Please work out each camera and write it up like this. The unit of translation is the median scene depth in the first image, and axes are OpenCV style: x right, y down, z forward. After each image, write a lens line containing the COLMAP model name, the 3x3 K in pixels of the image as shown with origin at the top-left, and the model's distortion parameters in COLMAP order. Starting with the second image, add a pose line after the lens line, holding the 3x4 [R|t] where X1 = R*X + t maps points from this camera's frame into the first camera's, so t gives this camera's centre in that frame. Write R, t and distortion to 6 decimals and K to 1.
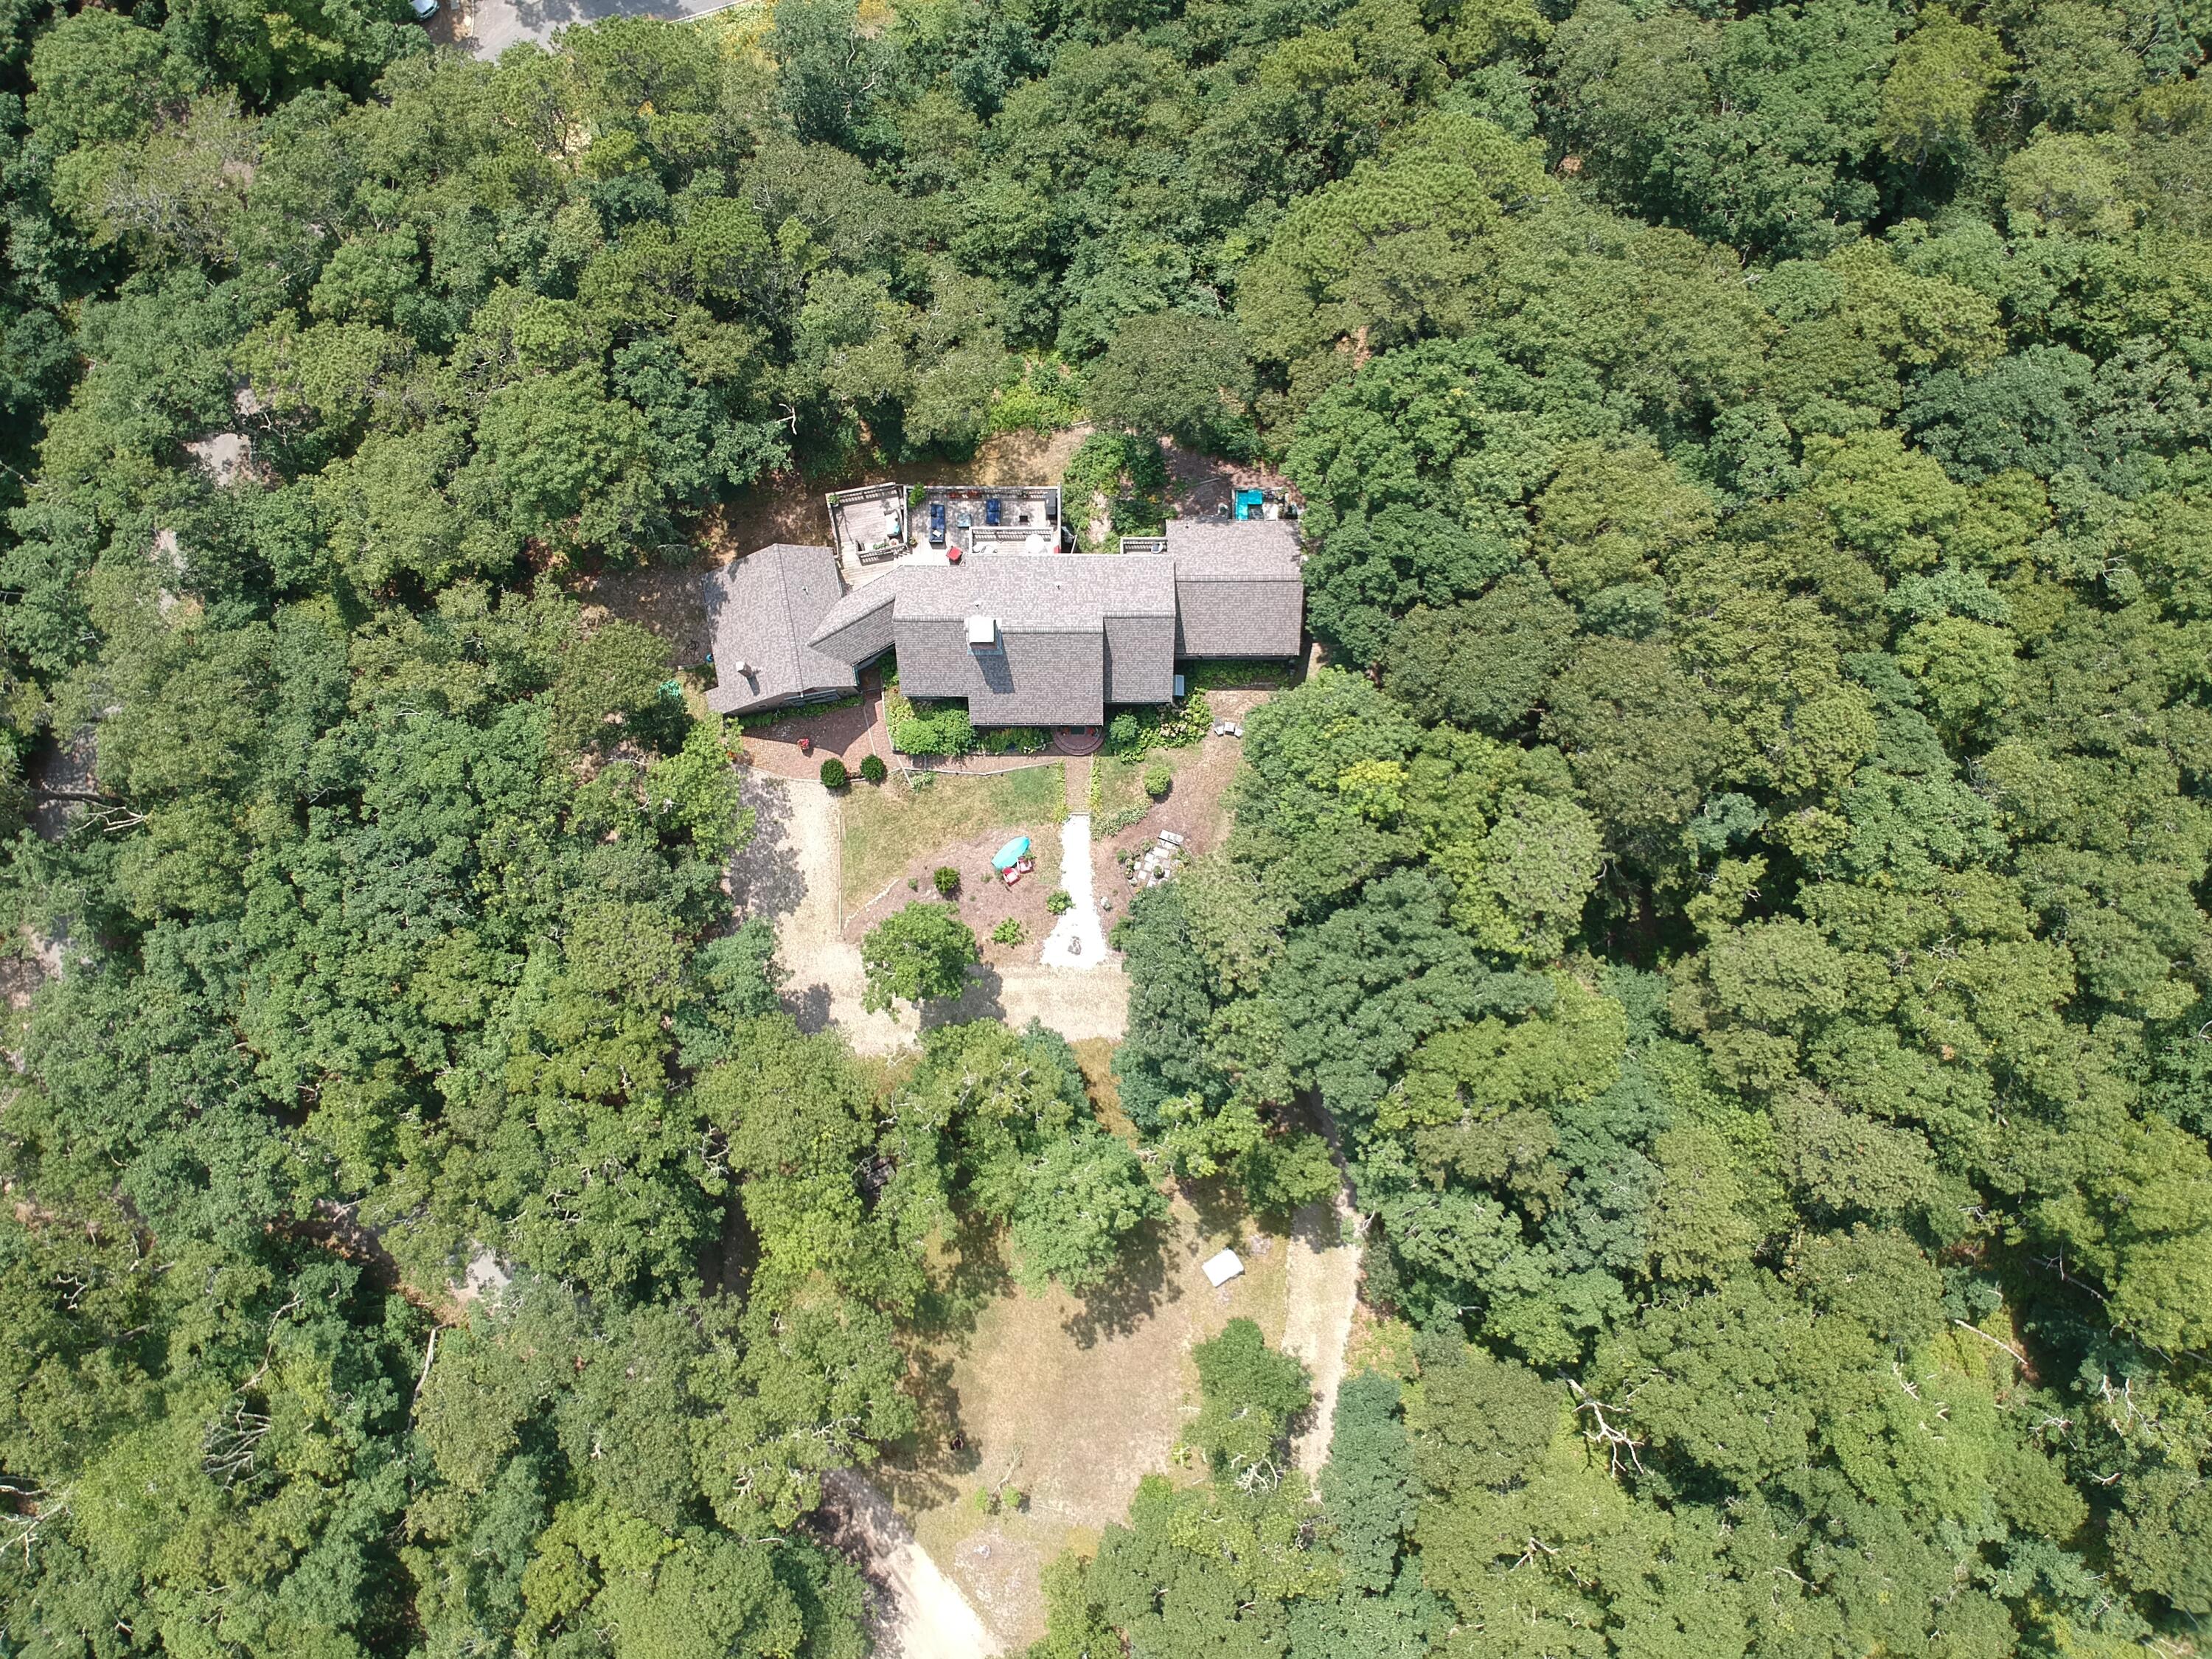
lens RADIAL K [[1565.5, 0, 1111.3], [0, 1565.5, 808.0], [0, 0, 1]] dist [0.171430, -0.347460]
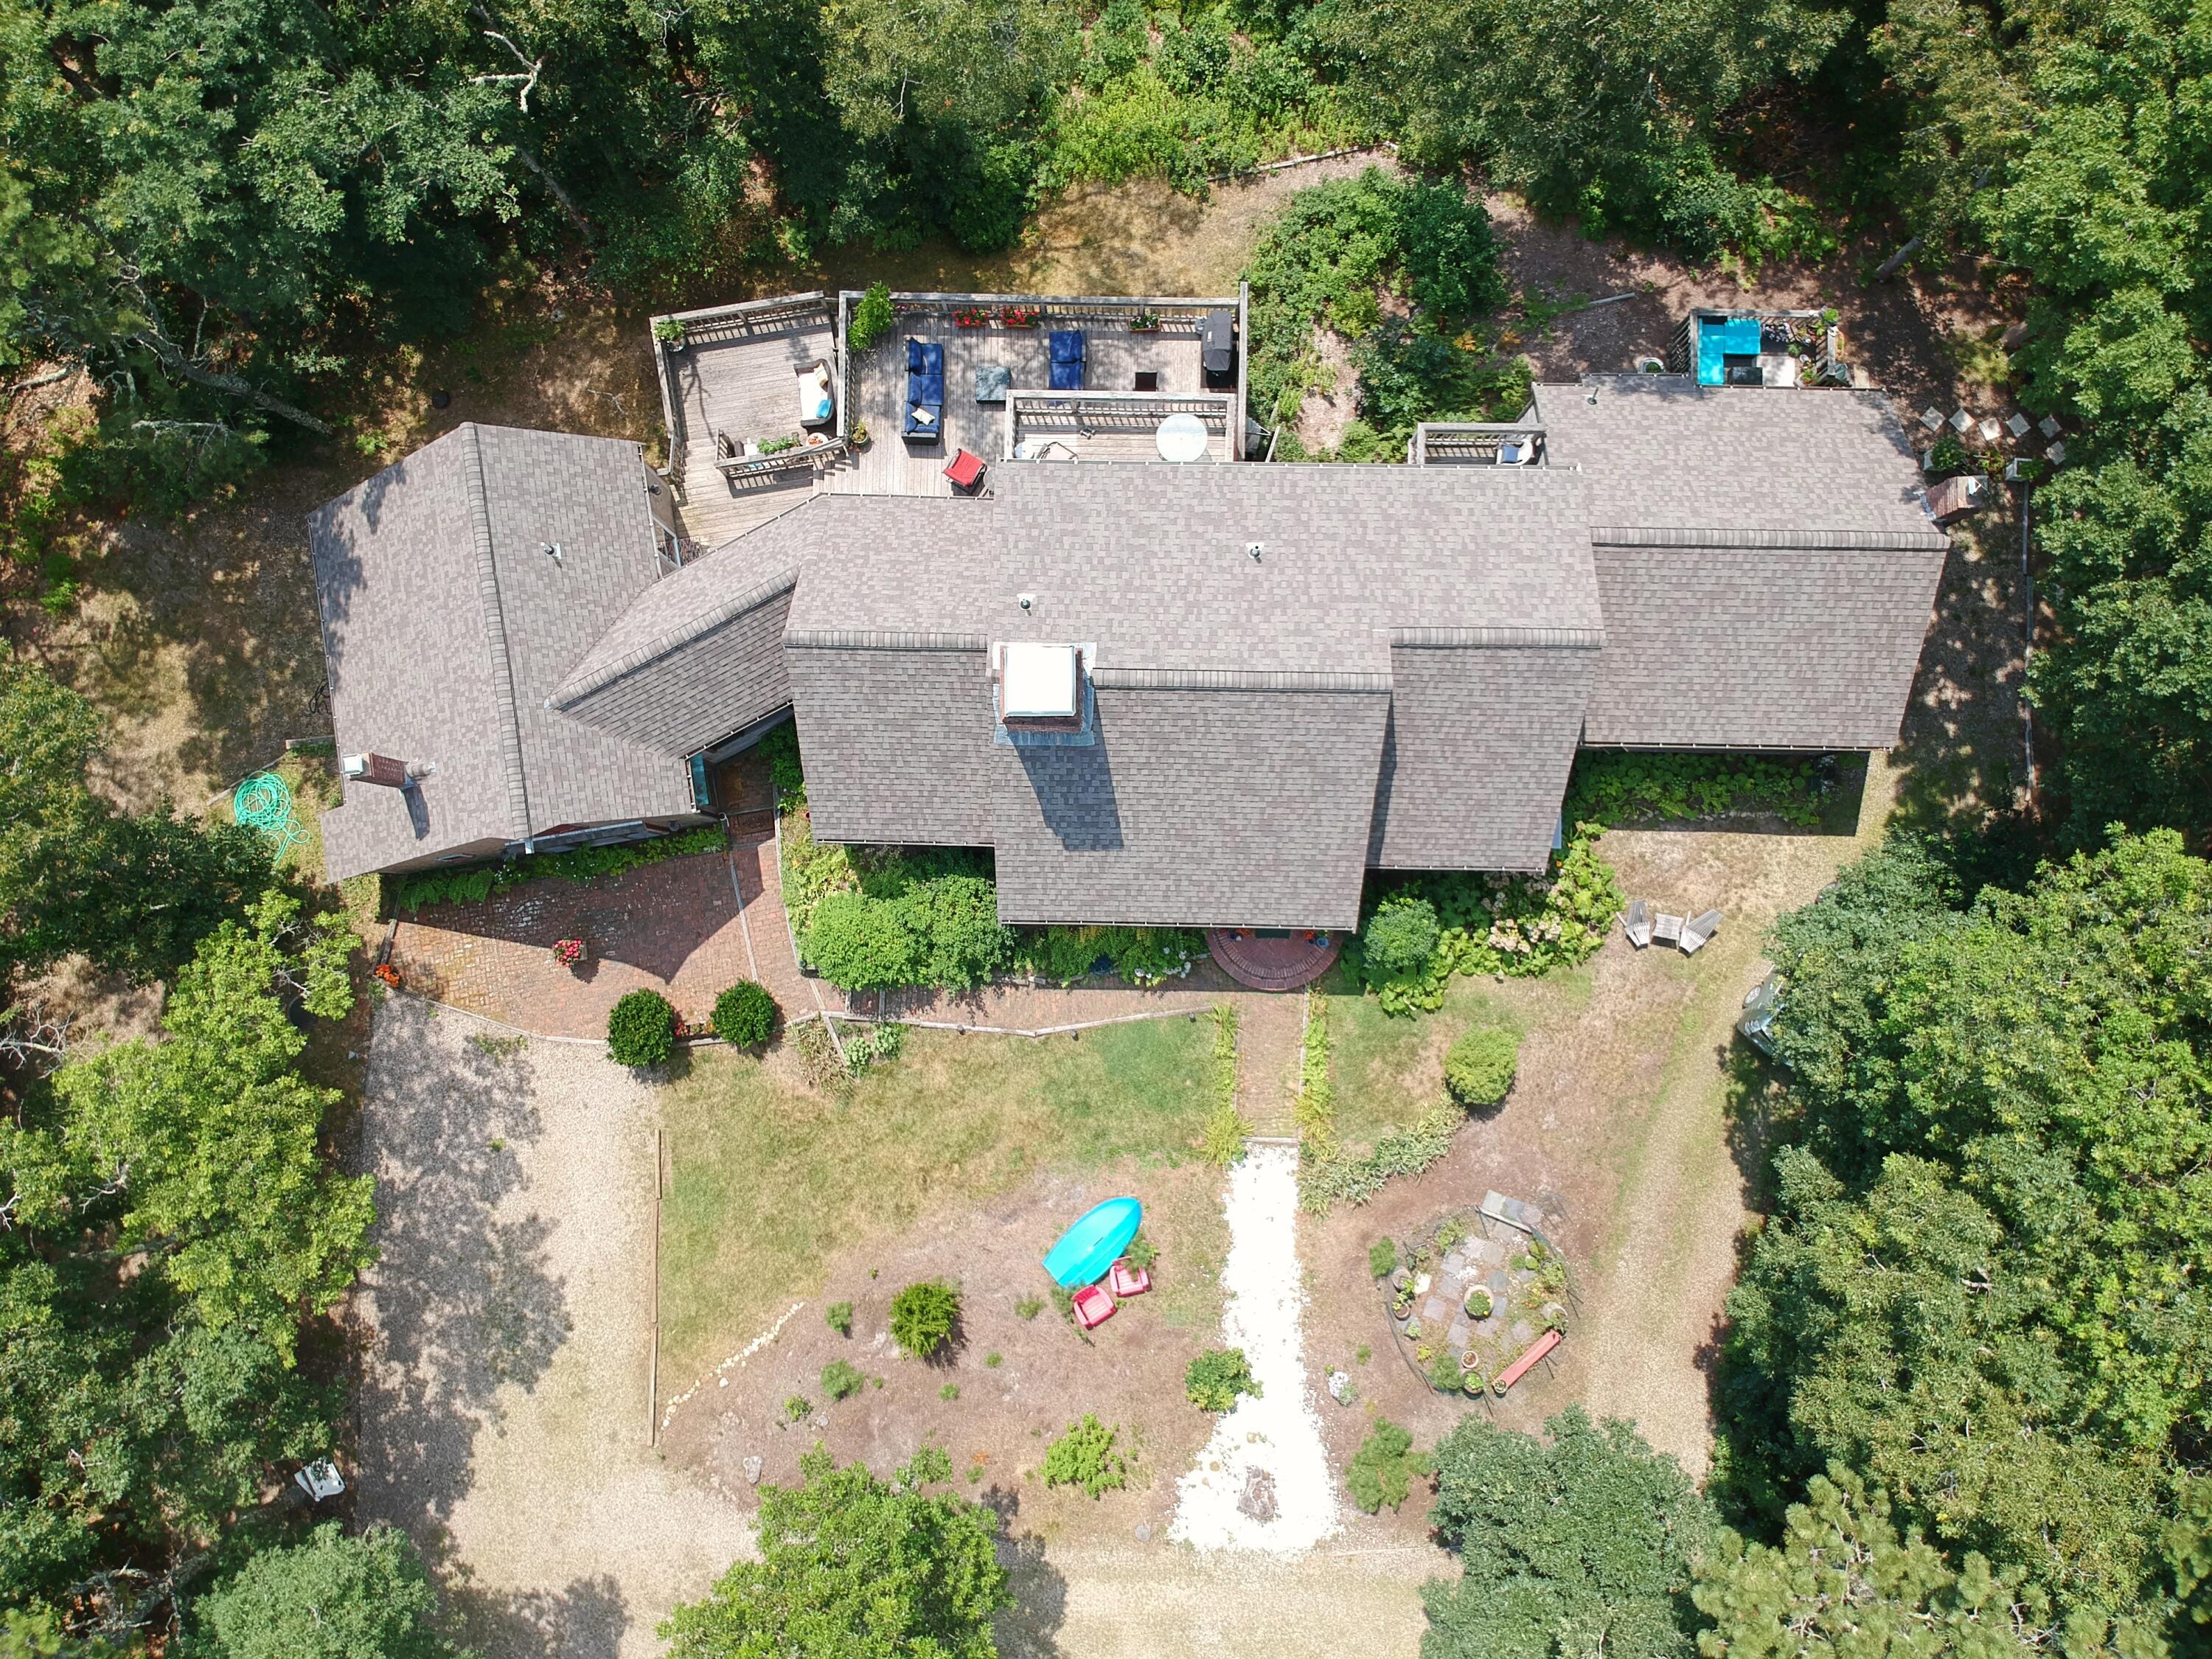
lens RADIAL K [[1616.4, 0, 1106.4], [0, 1616.4, 815.6], [0, 0, 1]] dist [0.071420, -0.132188]
pose [[0.999690, 0.020378, -0.014272, -0.058751], [-0.020268, 0.999764, 0.007800, -0.081402], [0.014428, -0.007509, 0.999868, 0.611595]]
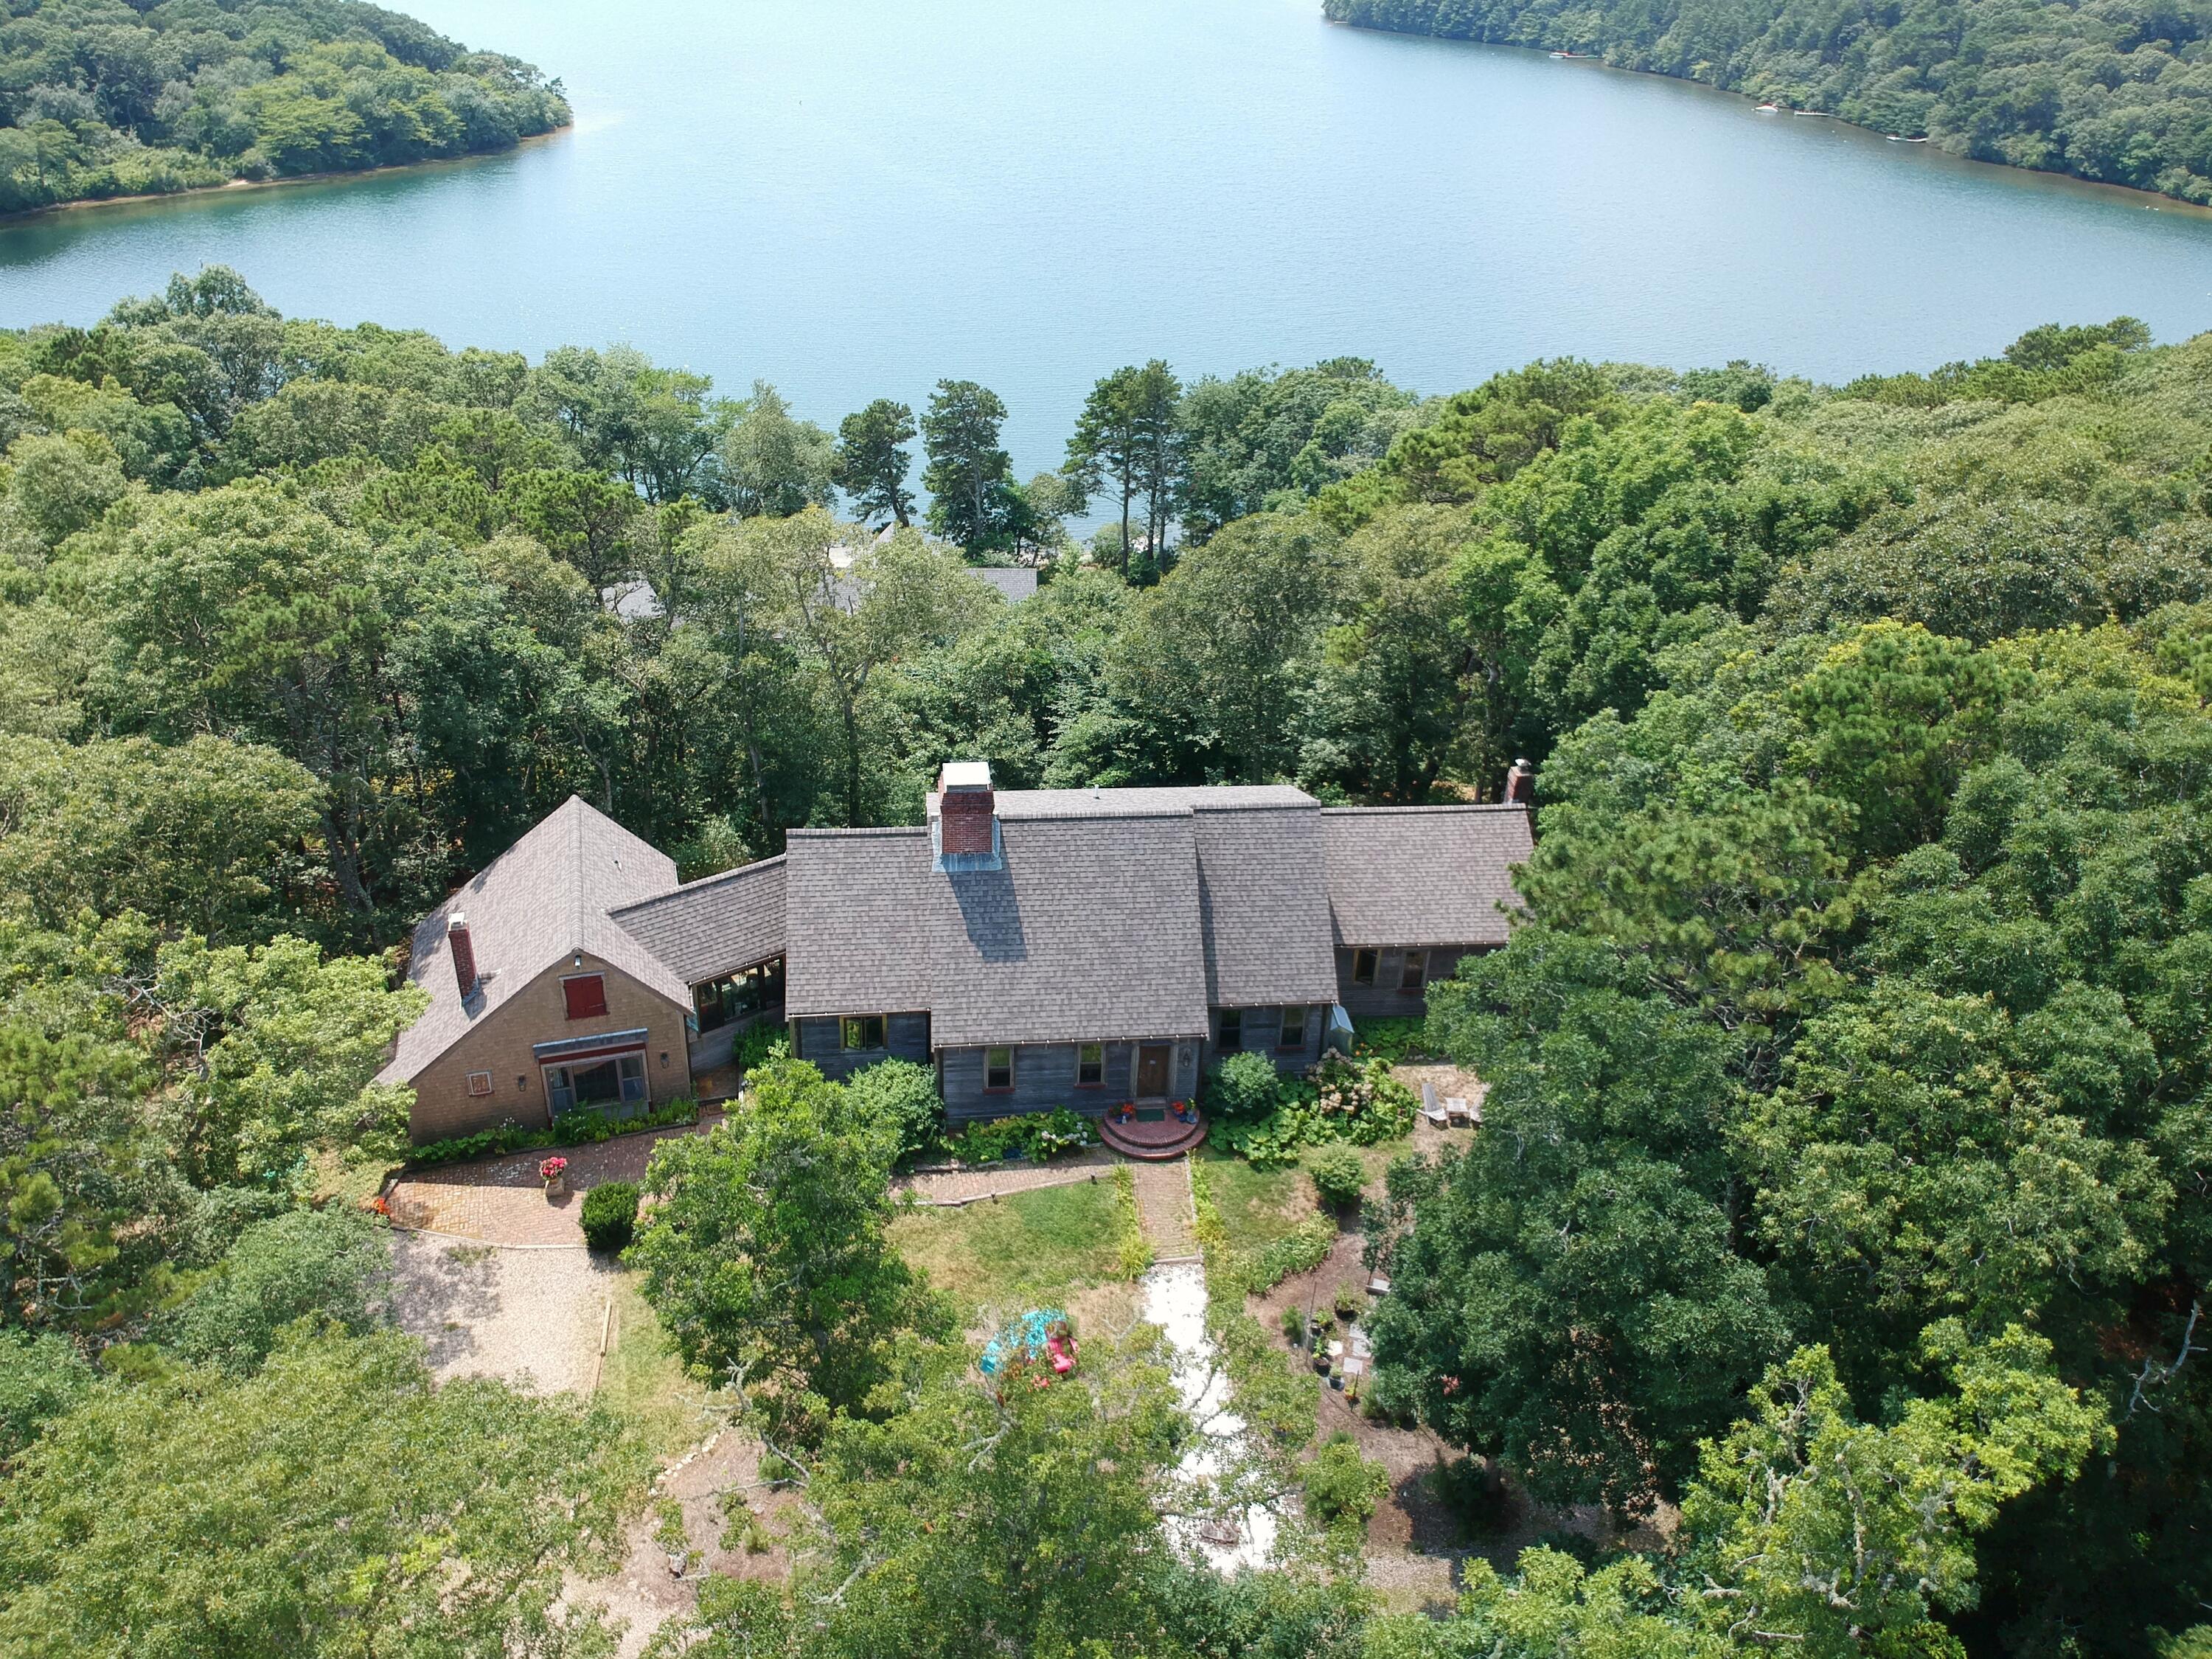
lens RADIAL K [[1616.4, 0, 1106.4], [0, 1616.4, 815.6], [0, 0, 1]] dist [0.071420, -0.132188]
pose [[0.994371, -0.026543, 0.102578, -0.084970], [0.099662, 0.563000, -0.820426, 0.308311], [-0.035975, 0.826031, 0.562476, 0.657932]]
